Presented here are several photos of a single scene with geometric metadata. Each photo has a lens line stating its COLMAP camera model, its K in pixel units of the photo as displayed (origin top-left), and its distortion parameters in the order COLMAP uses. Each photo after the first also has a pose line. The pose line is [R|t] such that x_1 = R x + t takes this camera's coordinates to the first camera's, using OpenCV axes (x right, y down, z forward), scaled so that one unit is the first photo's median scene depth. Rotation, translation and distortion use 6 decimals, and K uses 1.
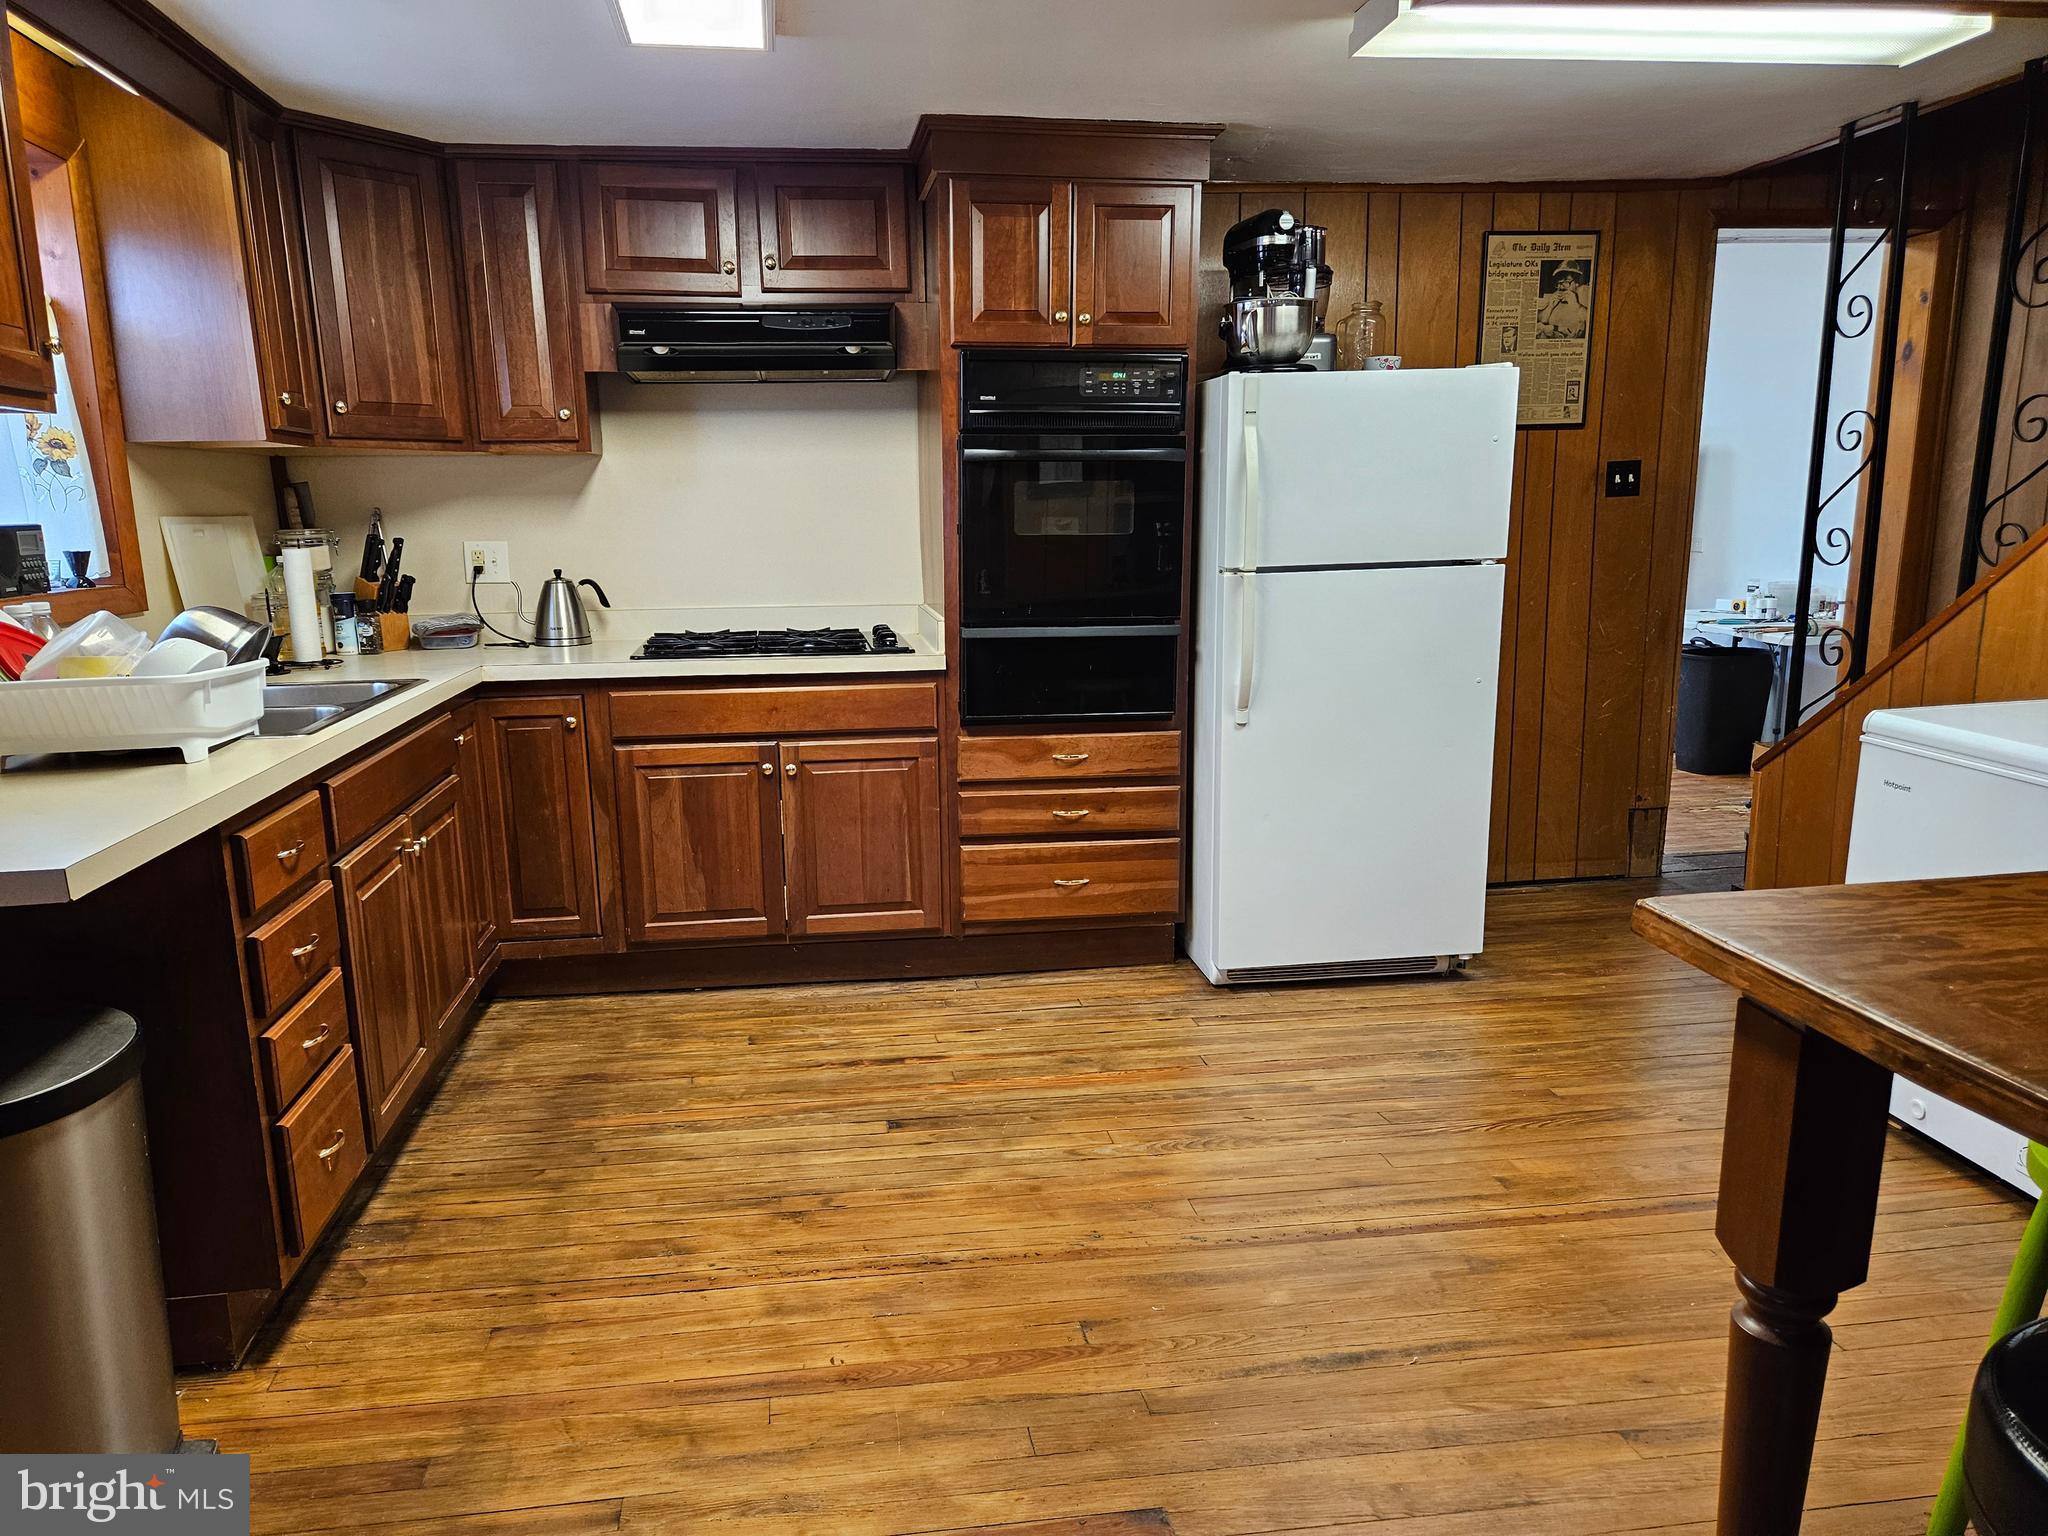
lens RADIAL K [[1366.8, 0, 991.9], [0, 1366.8, 769.8], [0, 0, 1]] dist [0.079034, -0.067826]
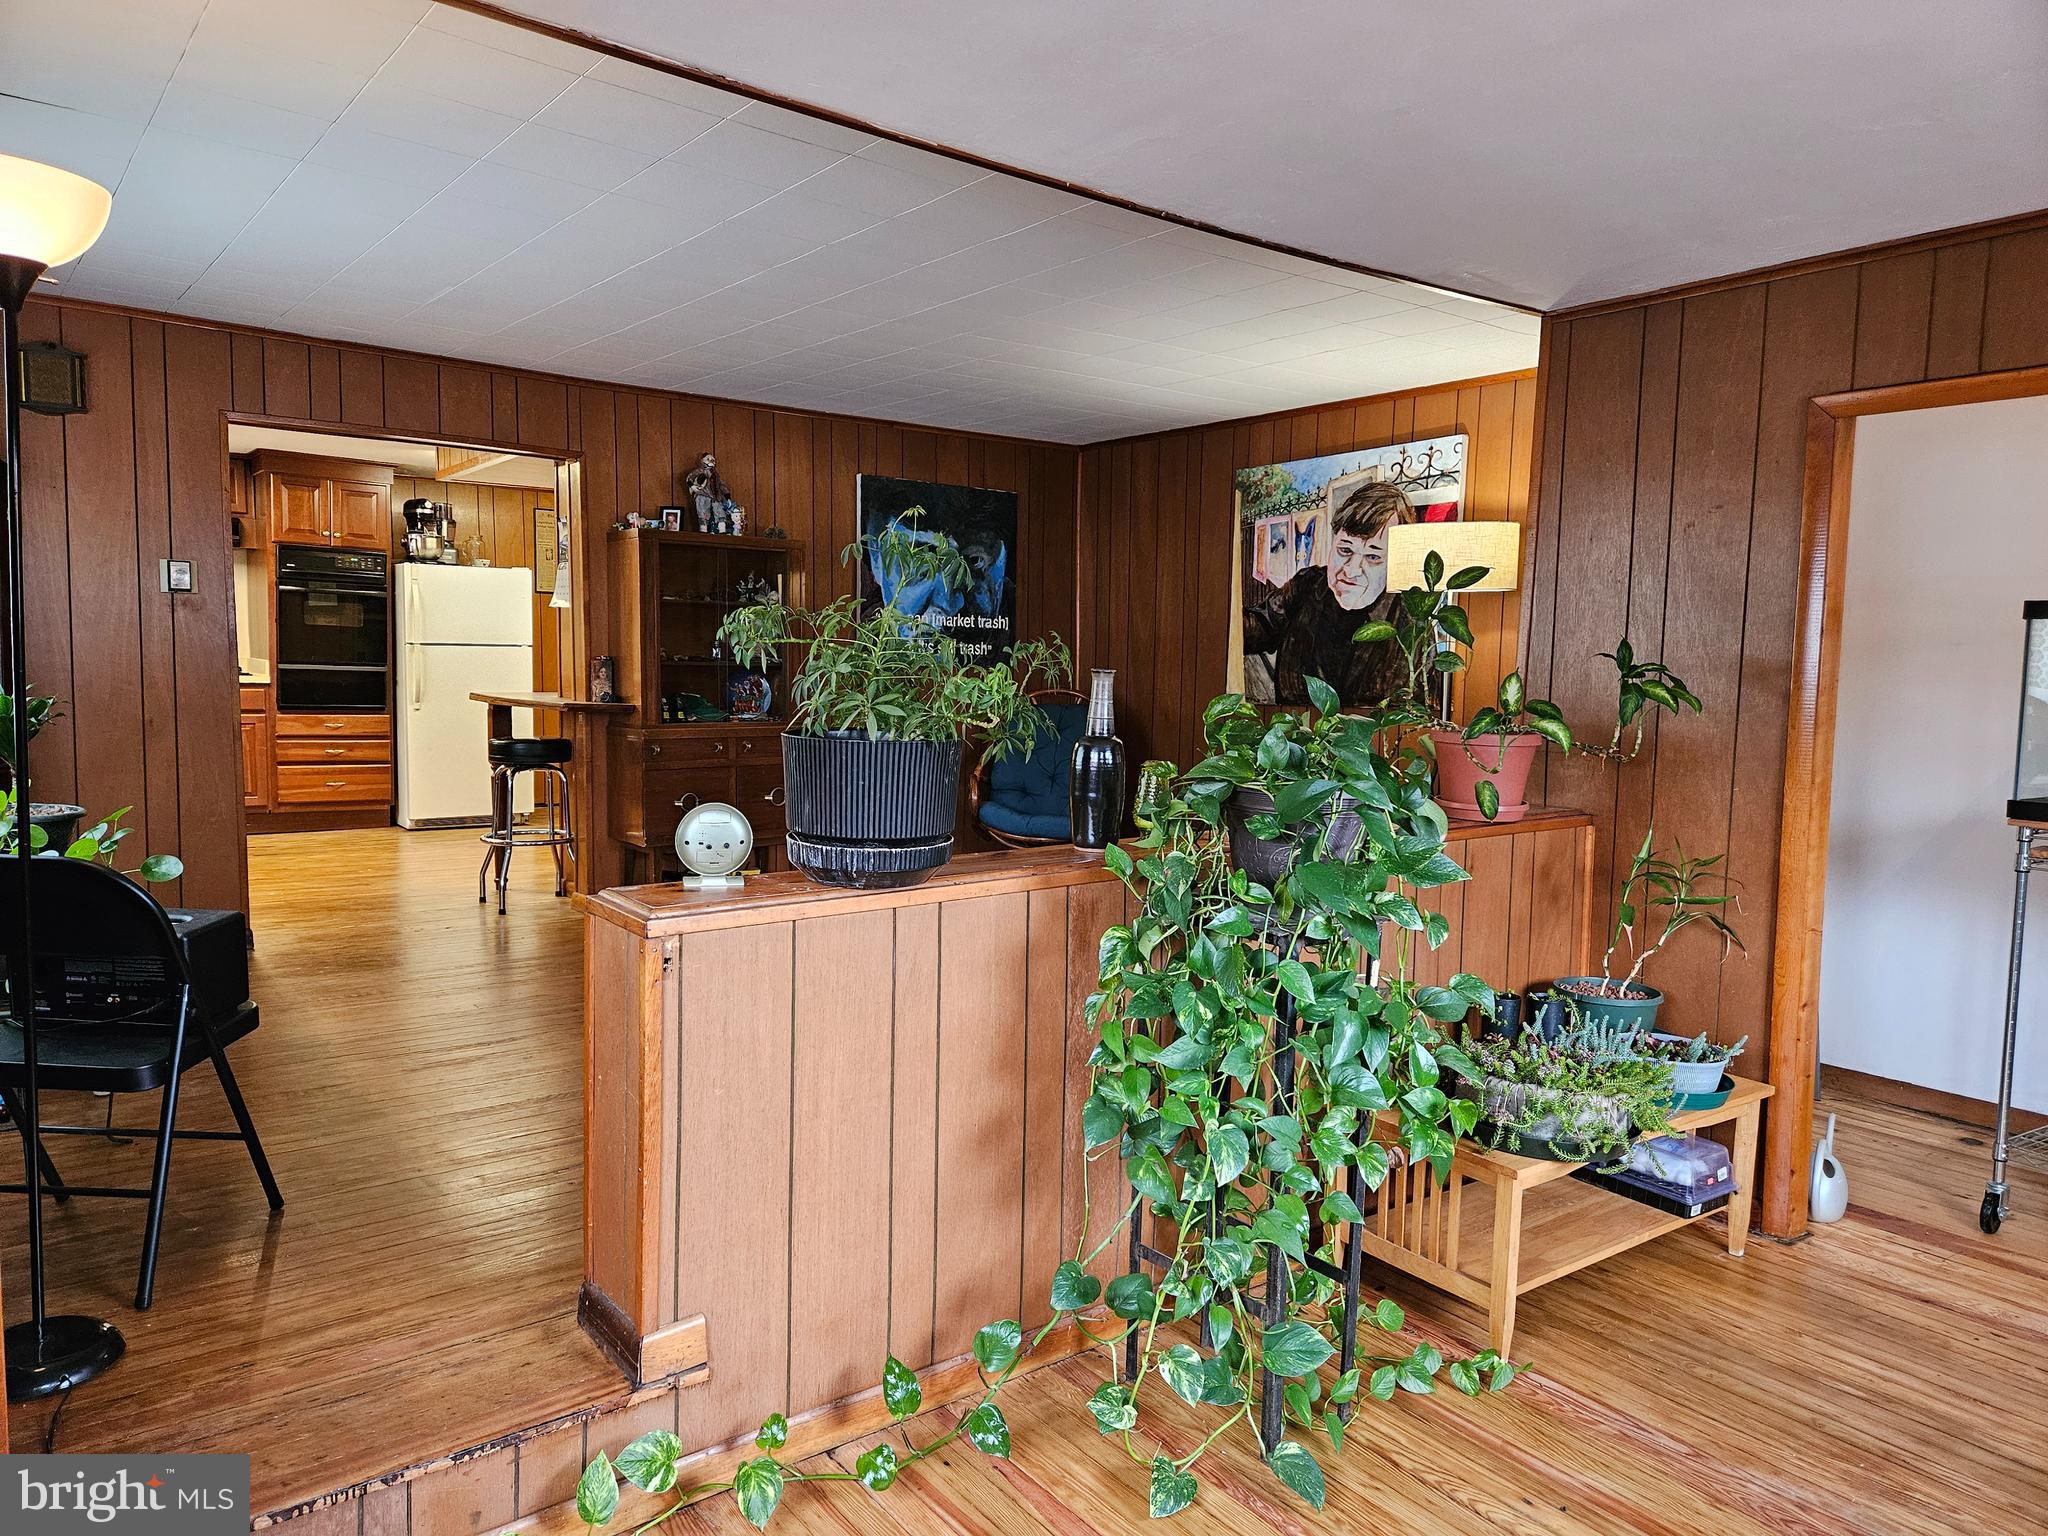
lens RADIAL K [[1367.1, 0, 995.1], [0, 1367.1, 775.8], [0, 0, 1]] dist [0.080385, -0.068882]
pose [[0.873842, -0.006862, 0.486162, -0.100752], [0.057393, 0.994366, -0.089124, 0.335331], [-0.482811, 0.105783, 0.869312, -1.465606]]
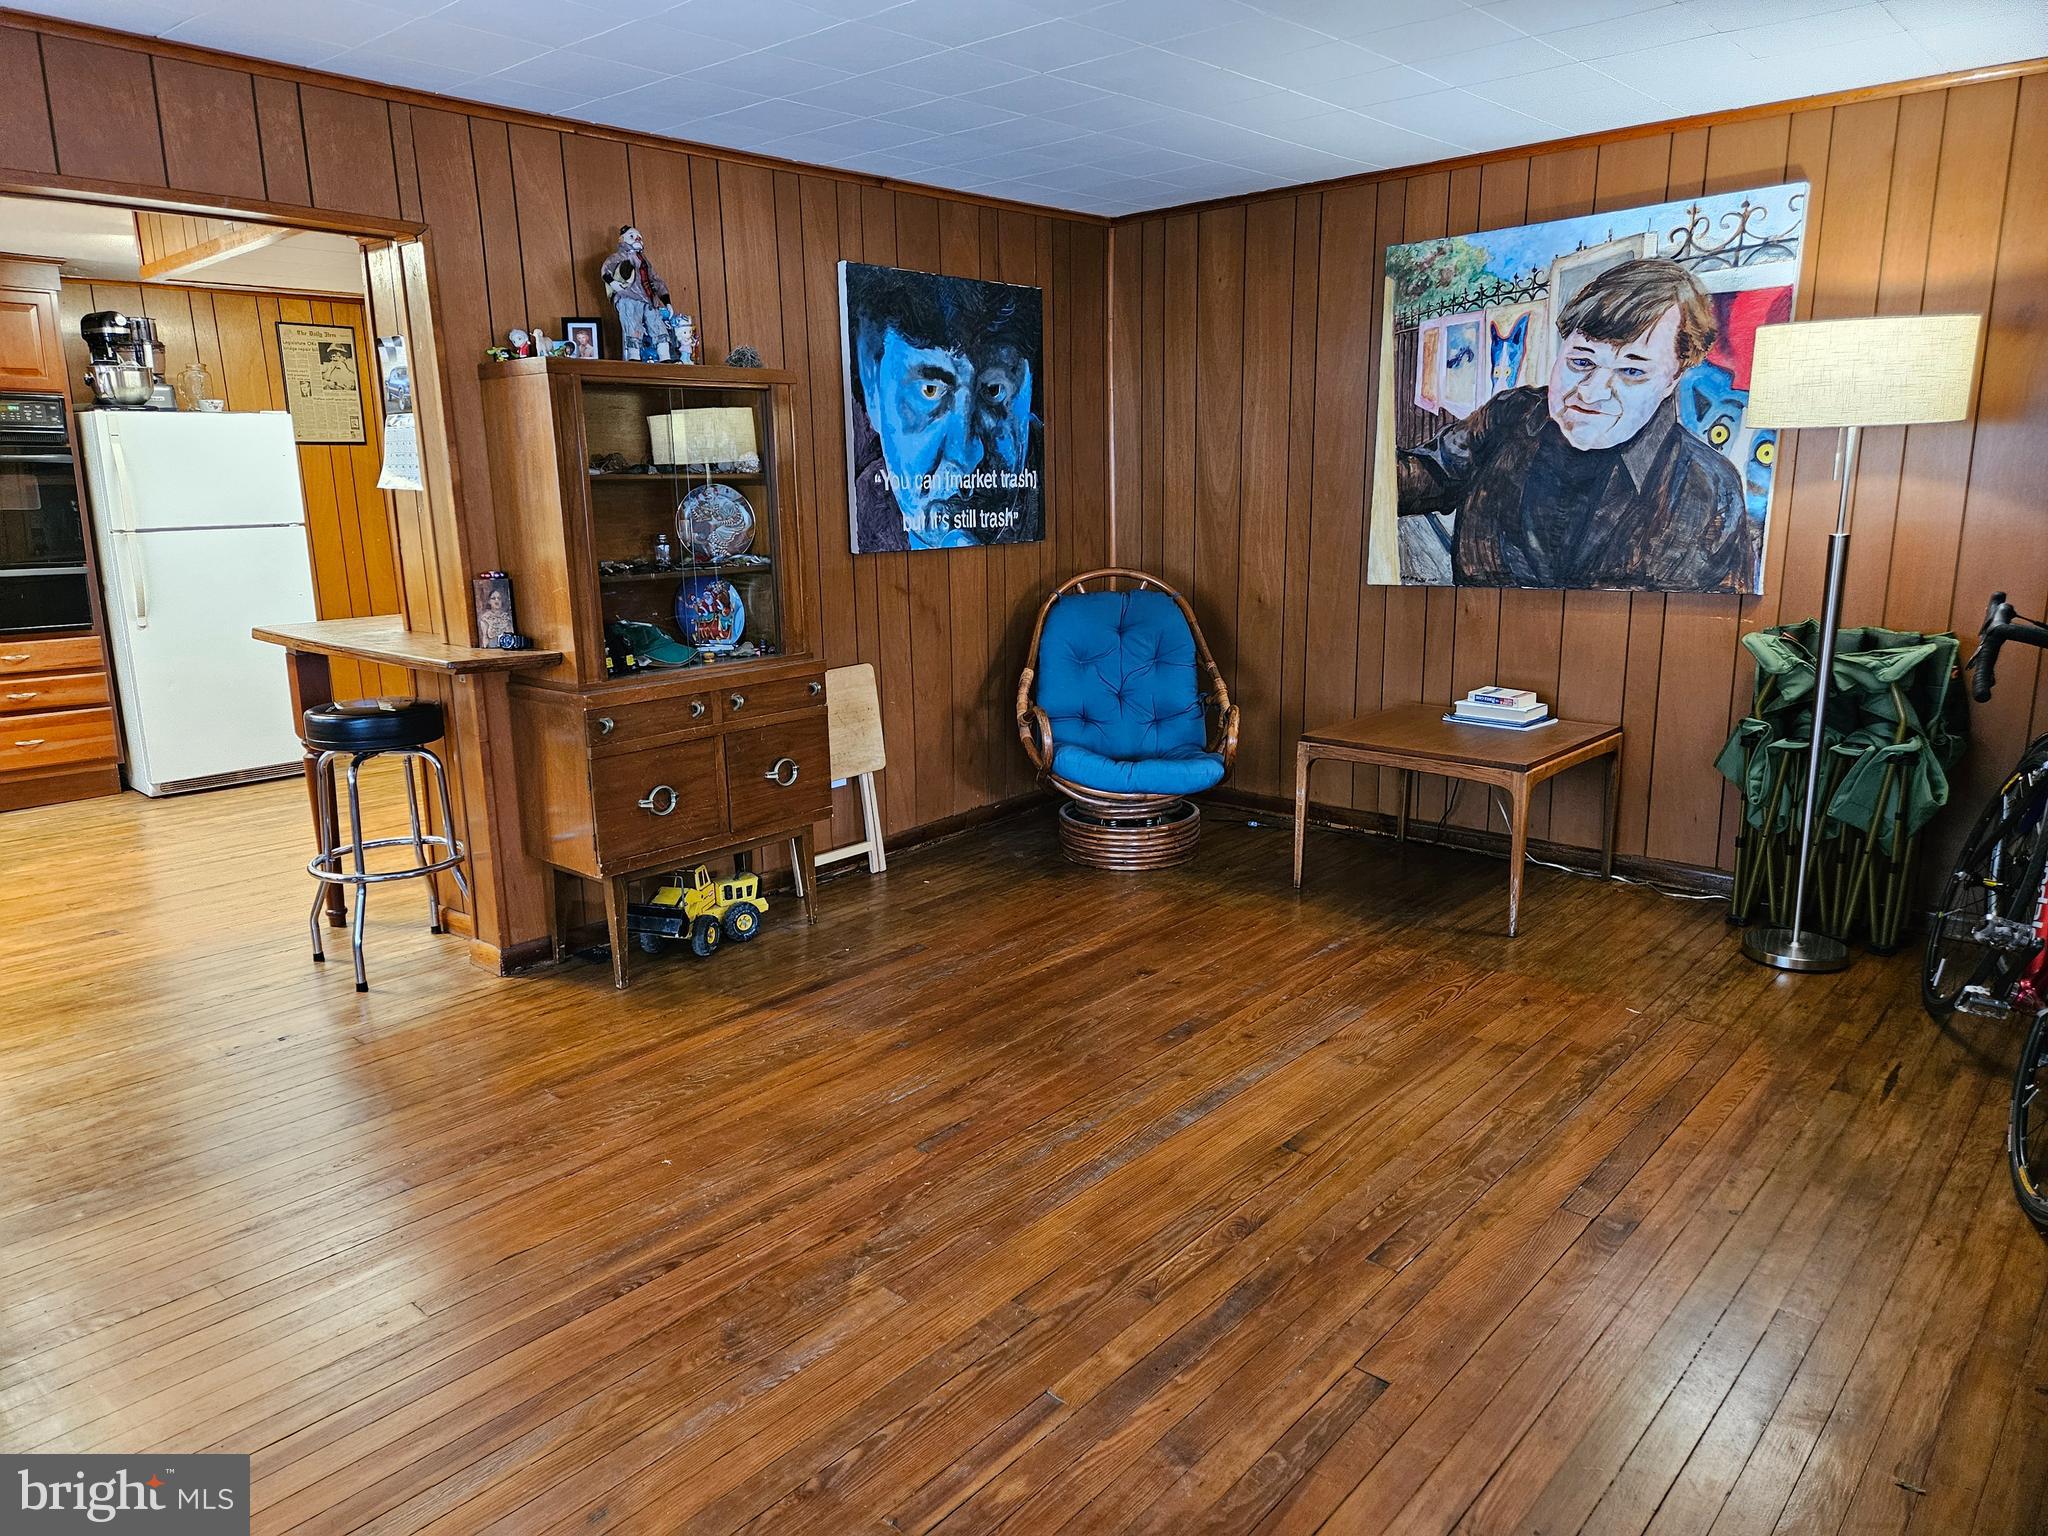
lens RADIAL K [[1366.8, 0, 991.9], [0, 1366.8, 769.8], [0, 0, 1]] dist [0.079034, -0.067826]
pose [[0.778141, -0.128668, 0.614769, -0.068418], [0.121810, 0.991124, 0.053257, 0.163140], [-0.616164, 0.033443, 0.786907, -0.874961]]
